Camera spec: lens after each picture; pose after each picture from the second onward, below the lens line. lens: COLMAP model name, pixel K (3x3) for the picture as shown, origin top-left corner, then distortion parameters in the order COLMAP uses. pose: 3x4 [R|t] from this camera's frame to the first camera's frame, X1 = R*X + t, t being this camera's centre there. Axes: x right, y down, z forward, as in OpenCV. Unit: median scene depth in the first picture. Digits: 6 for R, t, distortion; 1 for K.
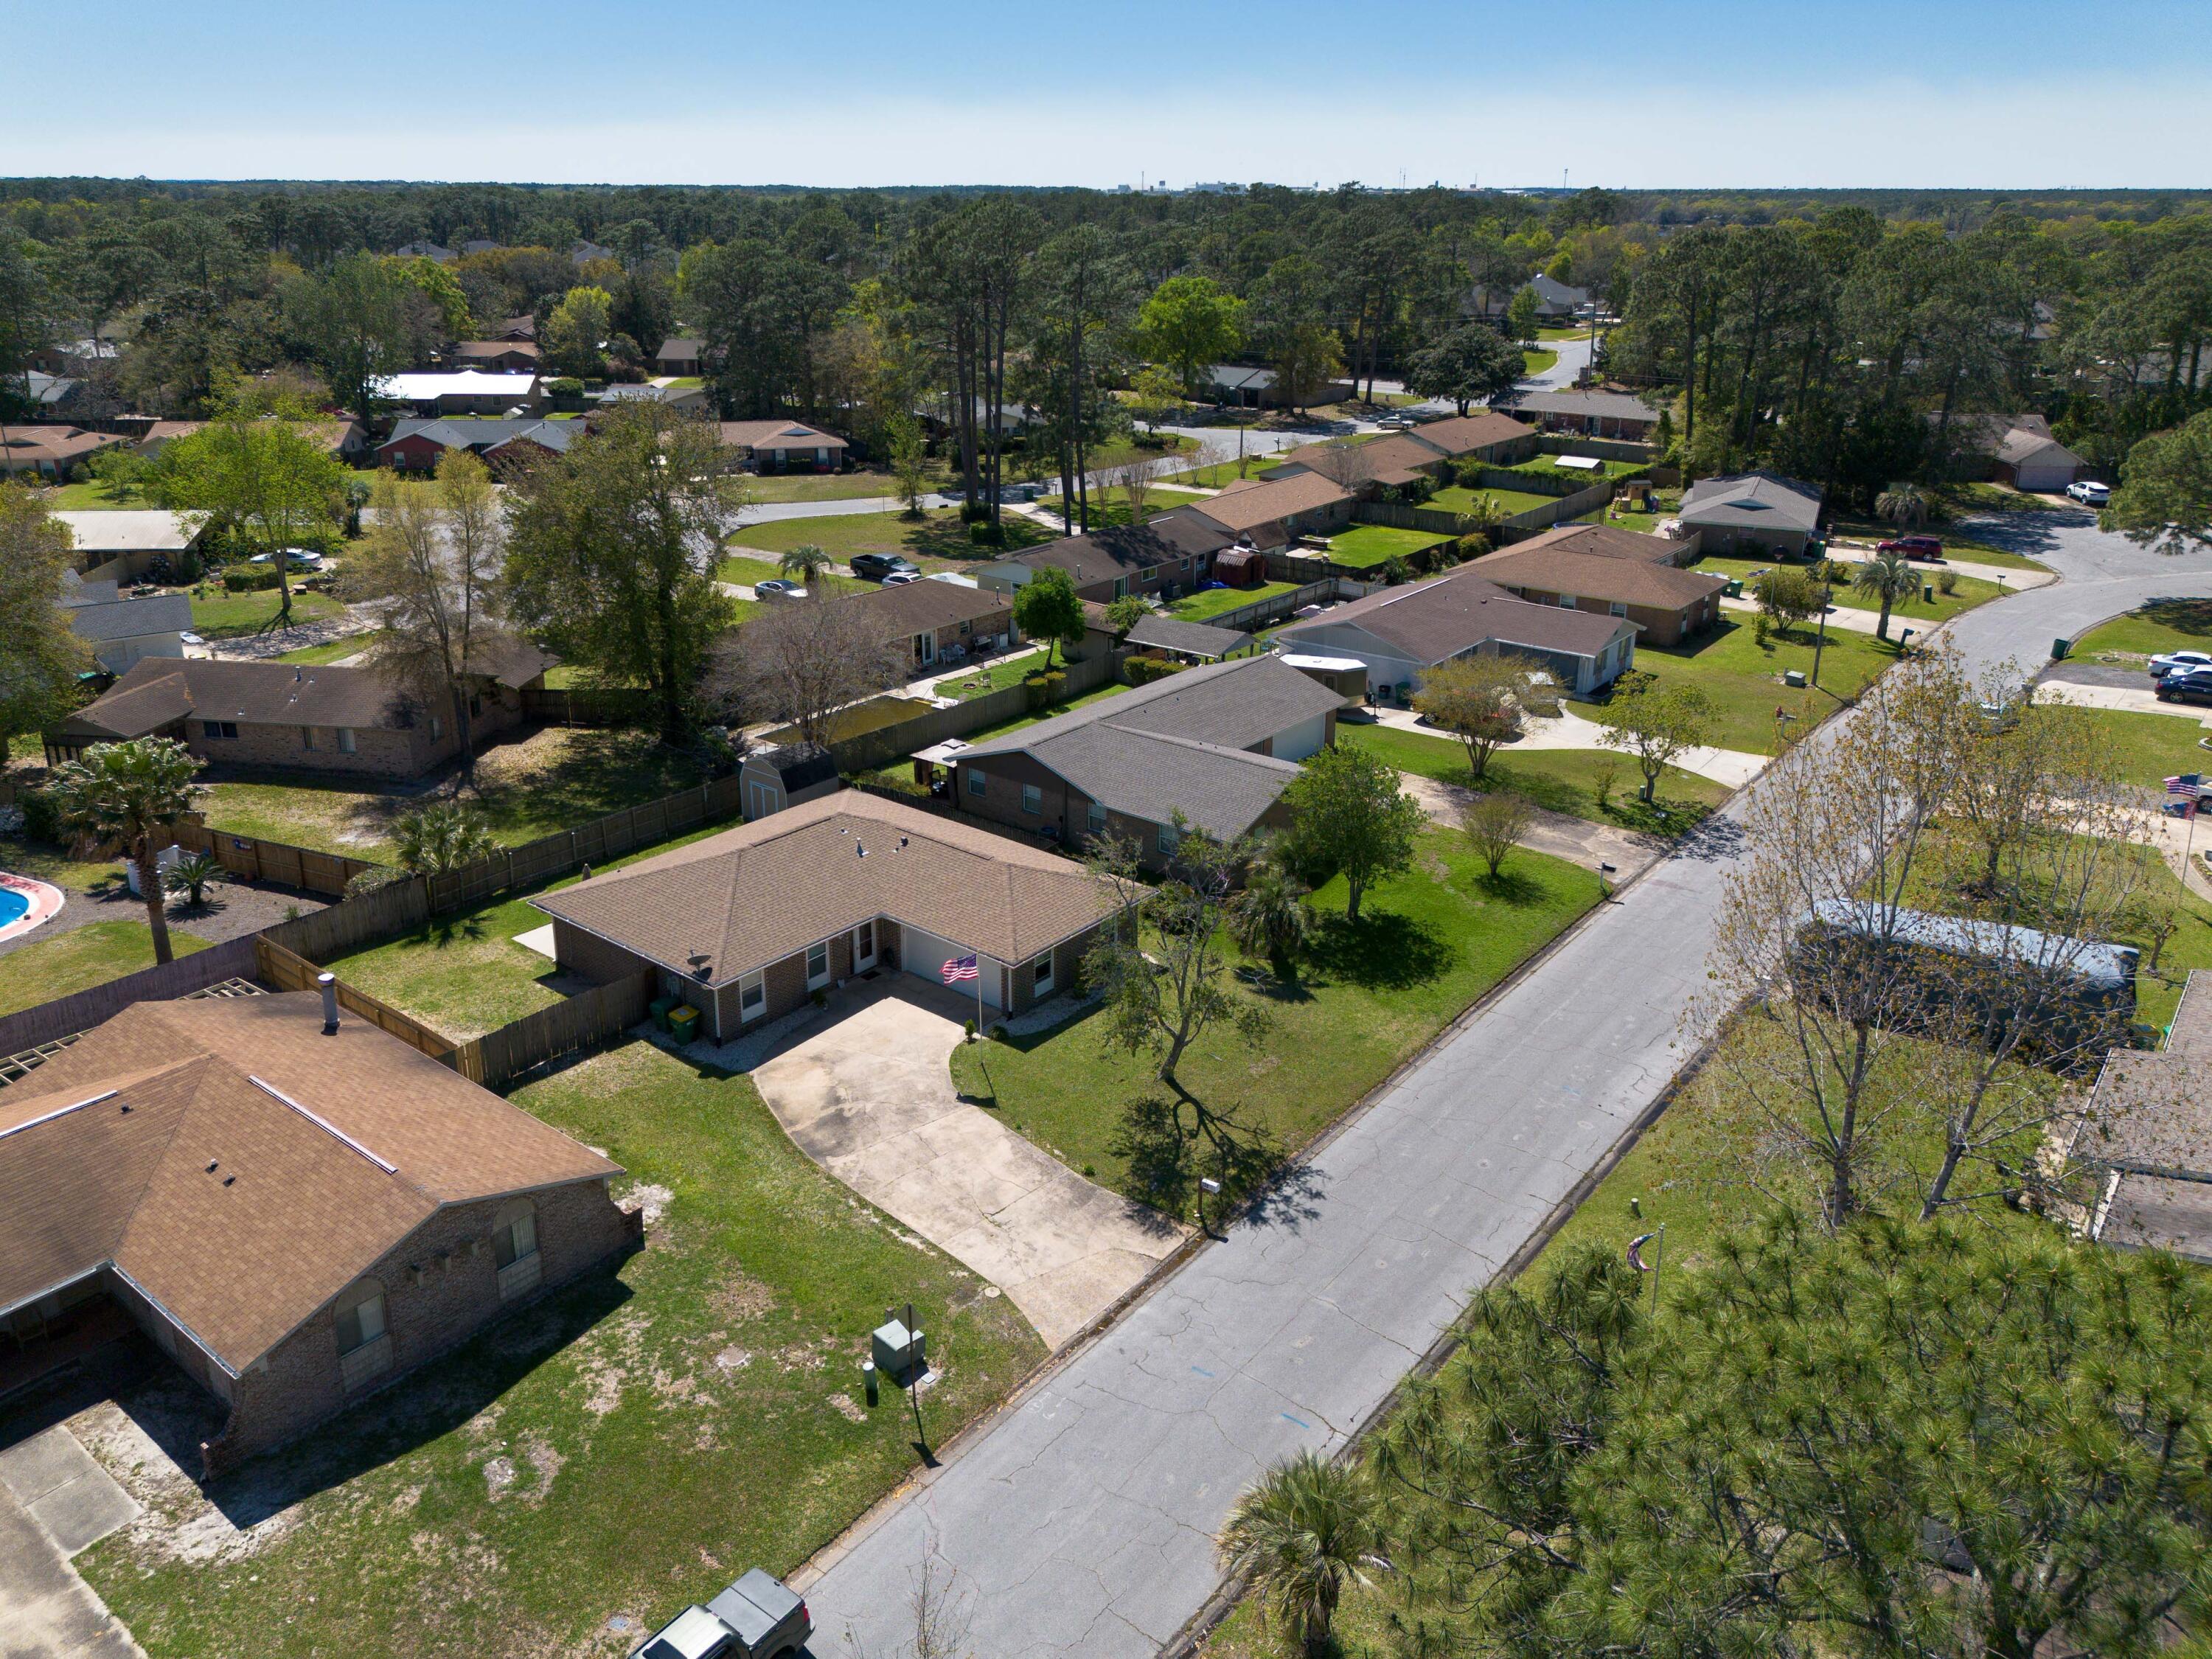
lens RADIAL K [[1570.6, 0, 1106.0], [0, 1570.6, 829.5], [0, 0, 1]] dist [0.047681, -0.000068]
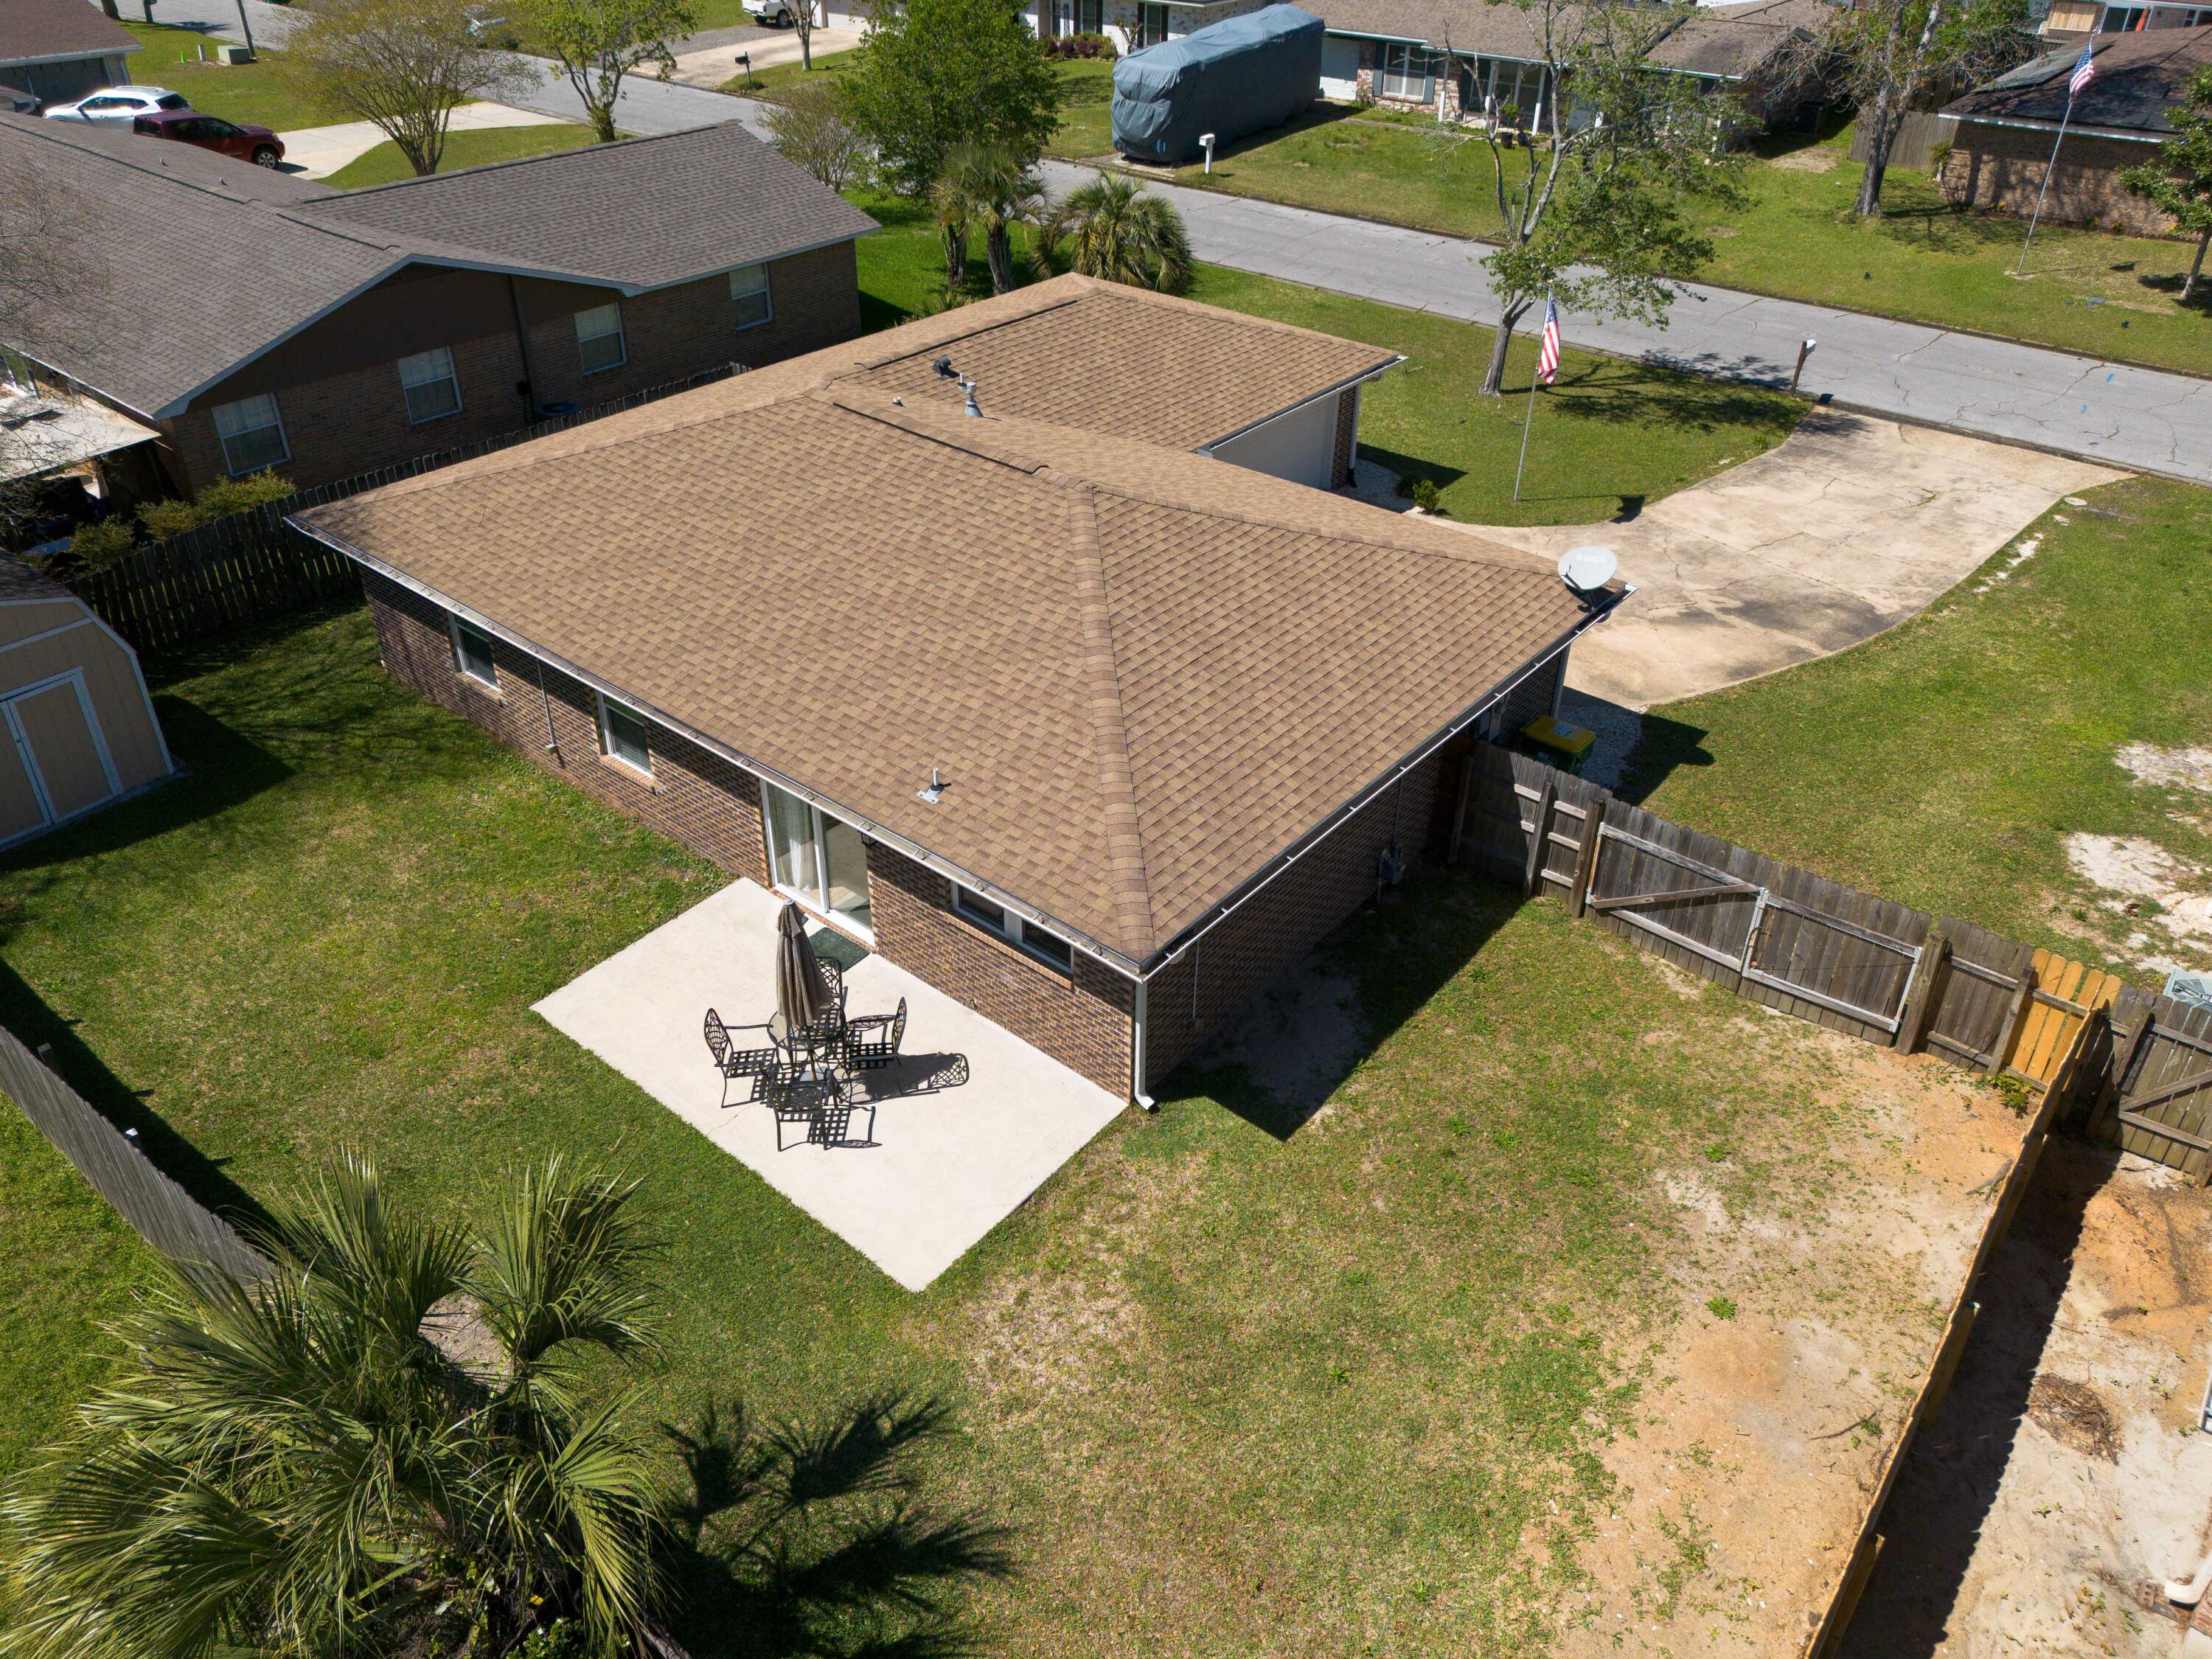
lens RADIAL K [[1570.6, 0, 1106.0], [0, 1570.6, 829.5], [0, 0, 1]] dist [0.047681, -0.000068]
pose [[0.000860, -0.564844, 0.825197, -0.678683], [0.362700, 0.769183, 0.526124, -0.125941], [-0.931905, 0.298847, 0.205531, 1.156700]]
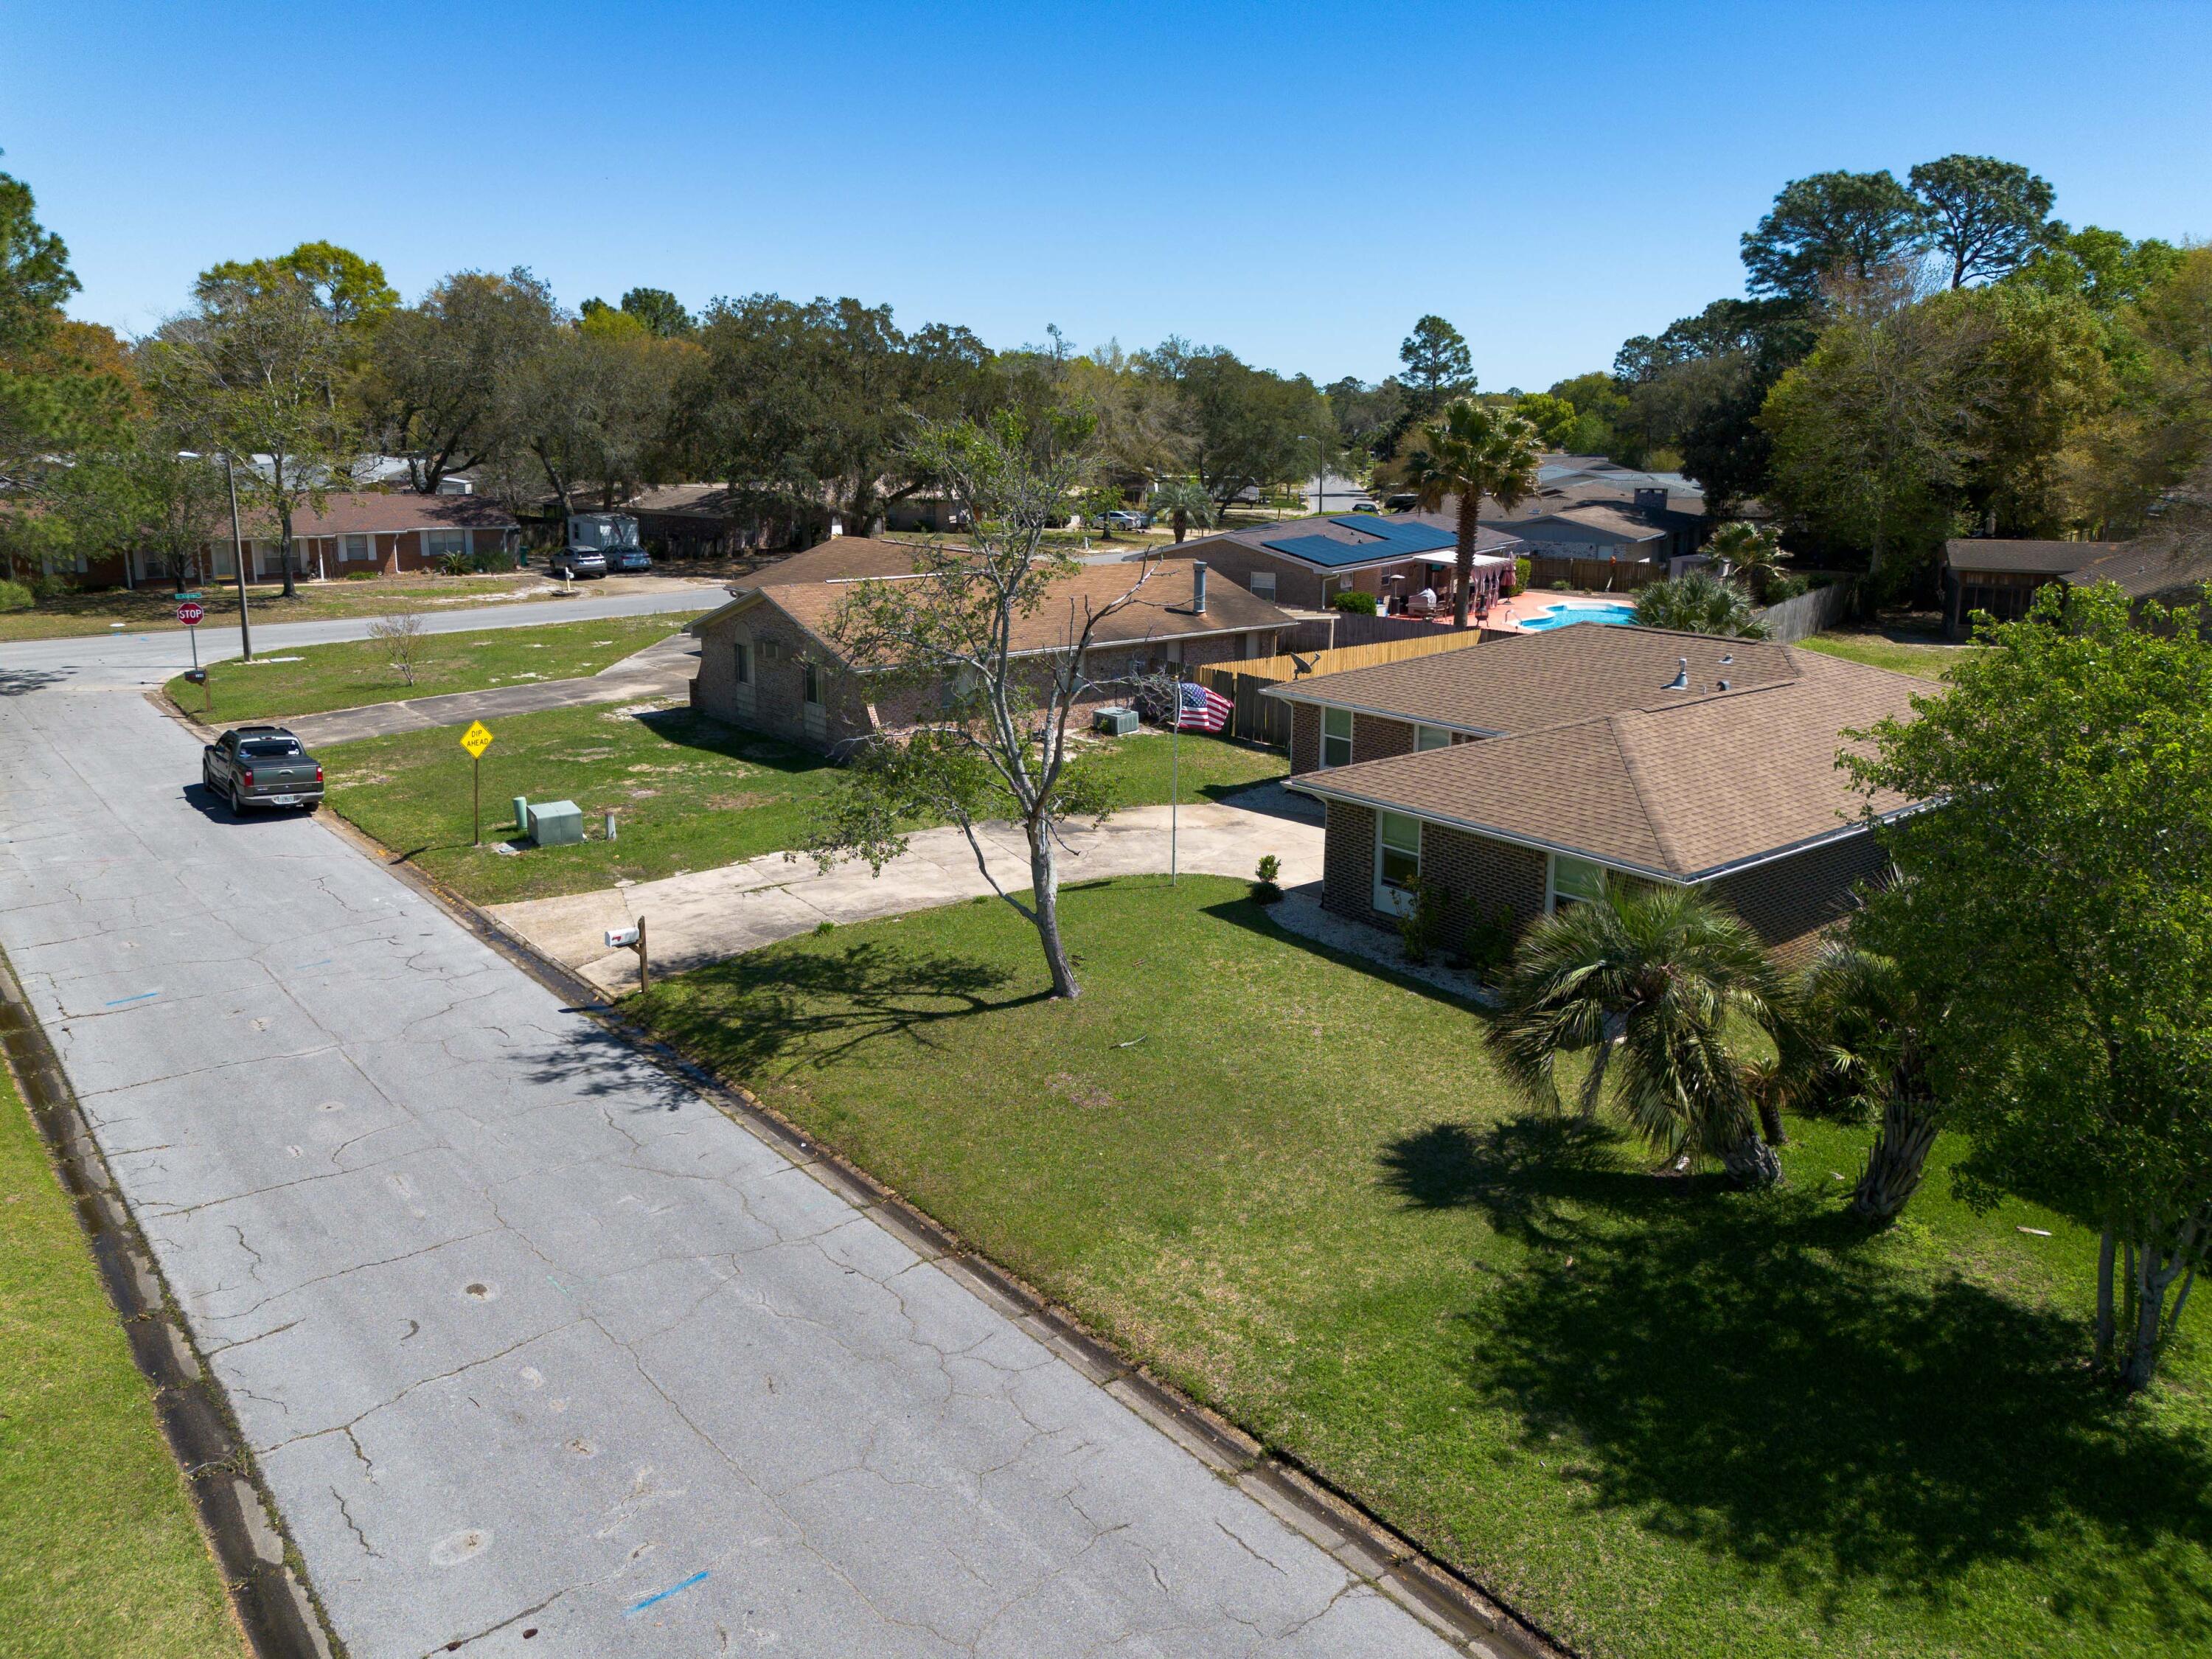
lens RADIAL K [[1574.7, 0, 1106.0], [0, 1574.7, 829.5], [0, 0, 1]] dist [0.031806, -0.004211]
pose [[-0.198659, 0.251438, -0.947266, 0.526045], [-0.376907, 0.872599, 0.310663, -0.047603], [0.904697, 0.418747, -0.078581, 1.109771]]
